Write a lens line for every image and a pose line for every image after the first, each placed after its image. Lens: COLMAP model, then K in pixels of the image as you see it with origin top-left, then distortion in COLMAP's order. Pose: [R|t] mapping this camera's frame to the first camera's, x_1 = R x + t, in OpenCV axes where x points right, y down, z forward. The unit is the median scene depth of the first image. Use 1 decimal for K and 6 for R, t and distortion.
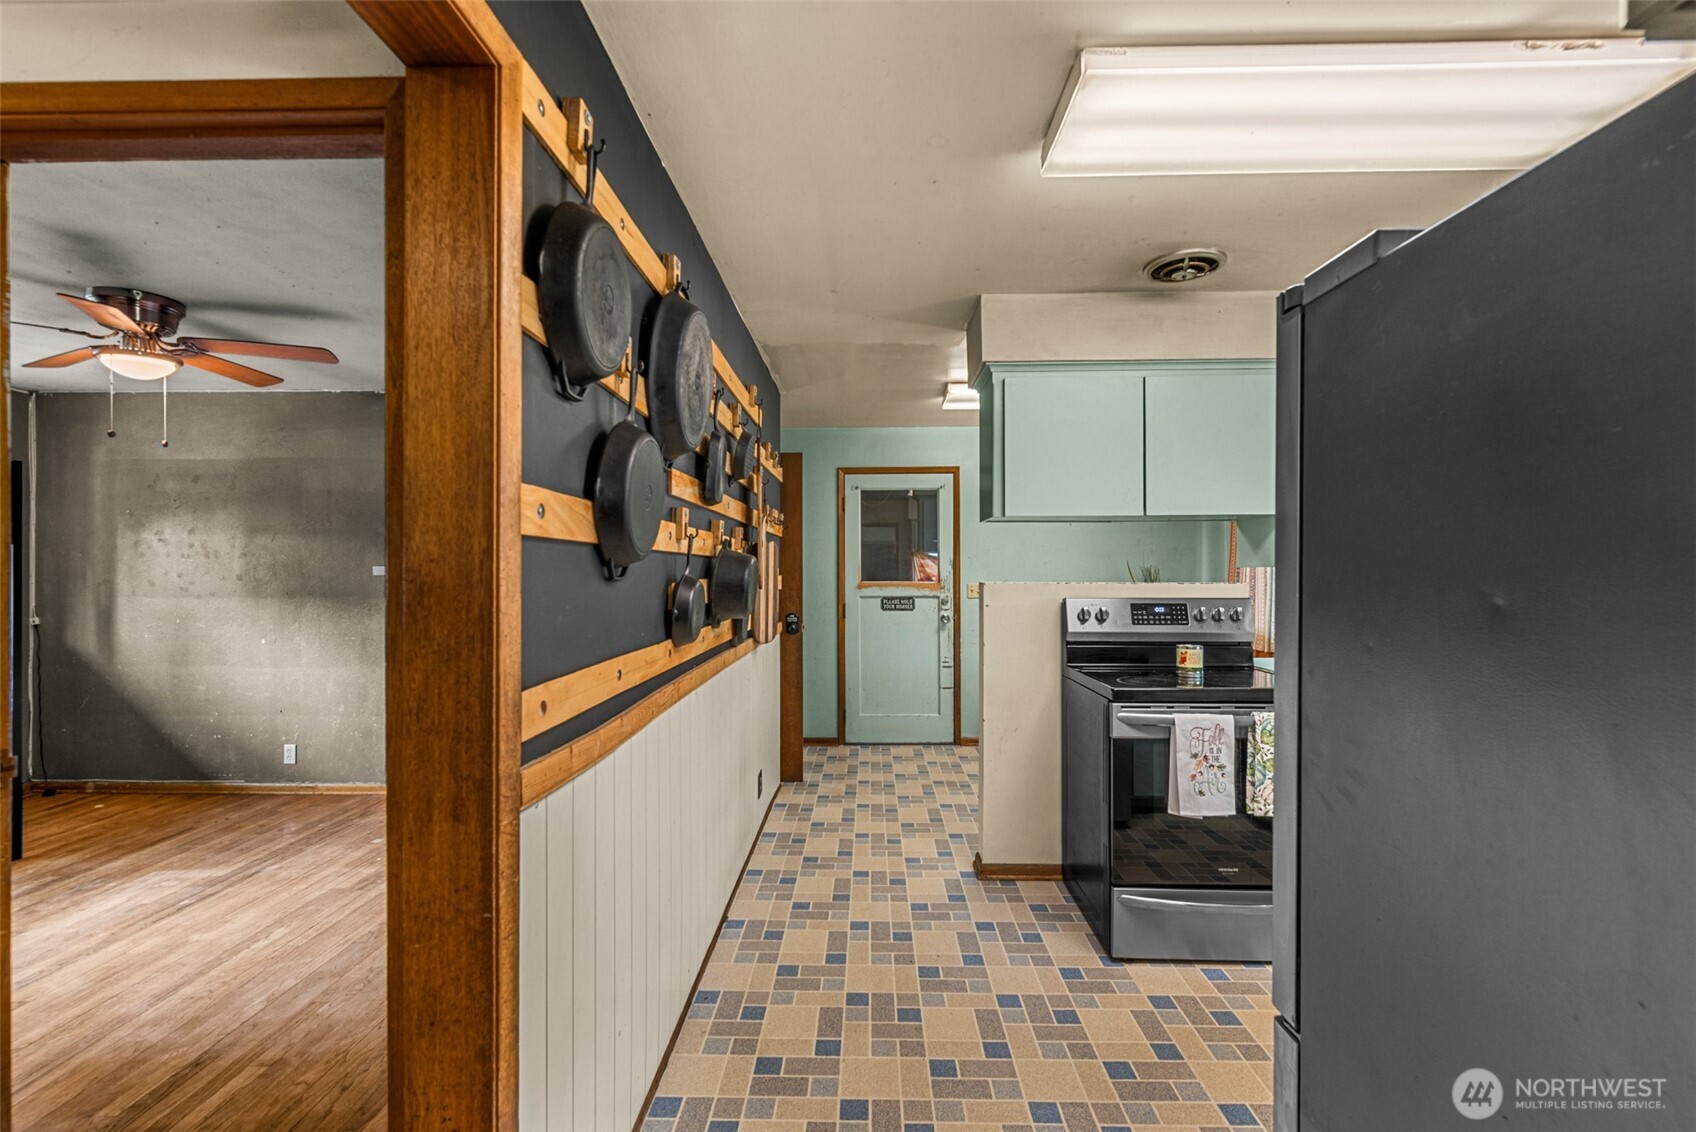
lens RADIAL K [[709.4, 0, 873.4], [0, 709.4, 570.7], [0, 0, 1]] dist [0.000898, 0.000241]
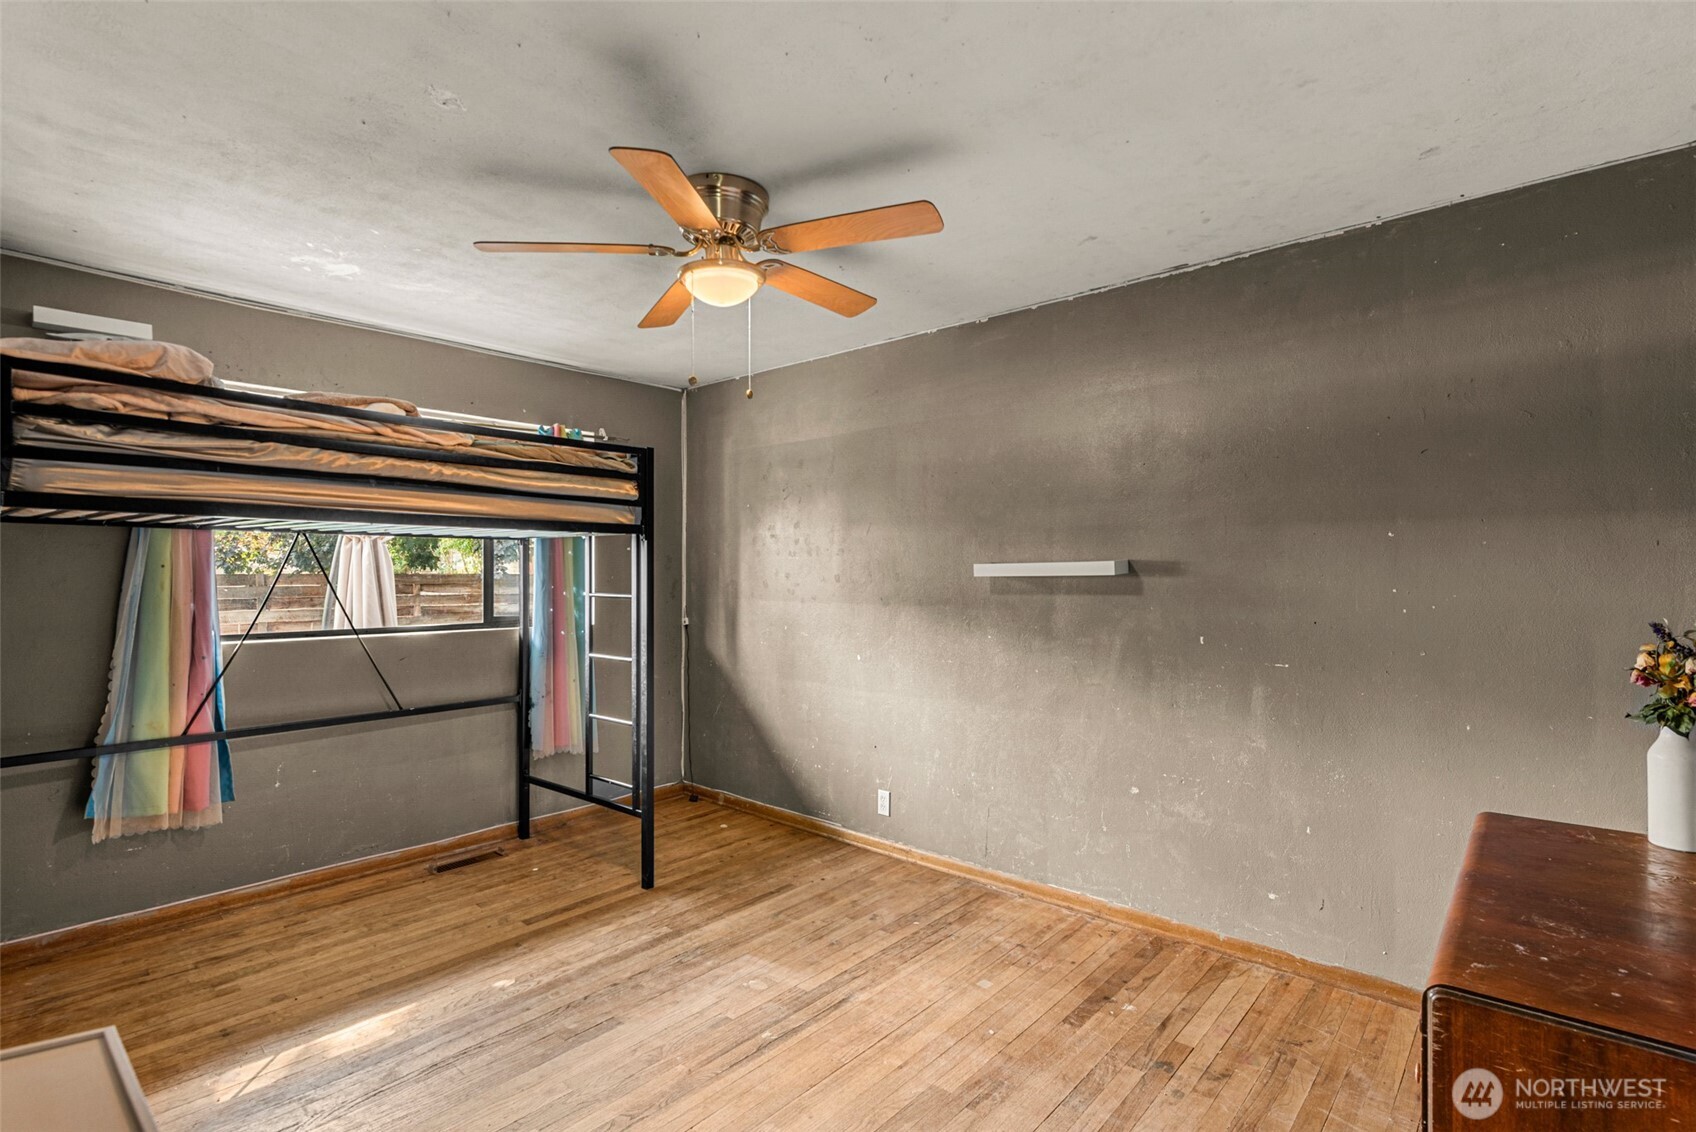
lens RADIAL K [[817.0, 0, 848.0], [0, 817.0, 566.0], [0, 0, 1]] dist [-0.000040, -0.000021]
pose [[0.741009, -0.004670, -0.671479, -0.249134], [-0.003778, 0.999931, -0.011124, 0.005608], [0.671484, 0.010780, 0.740940, 0.308941]]
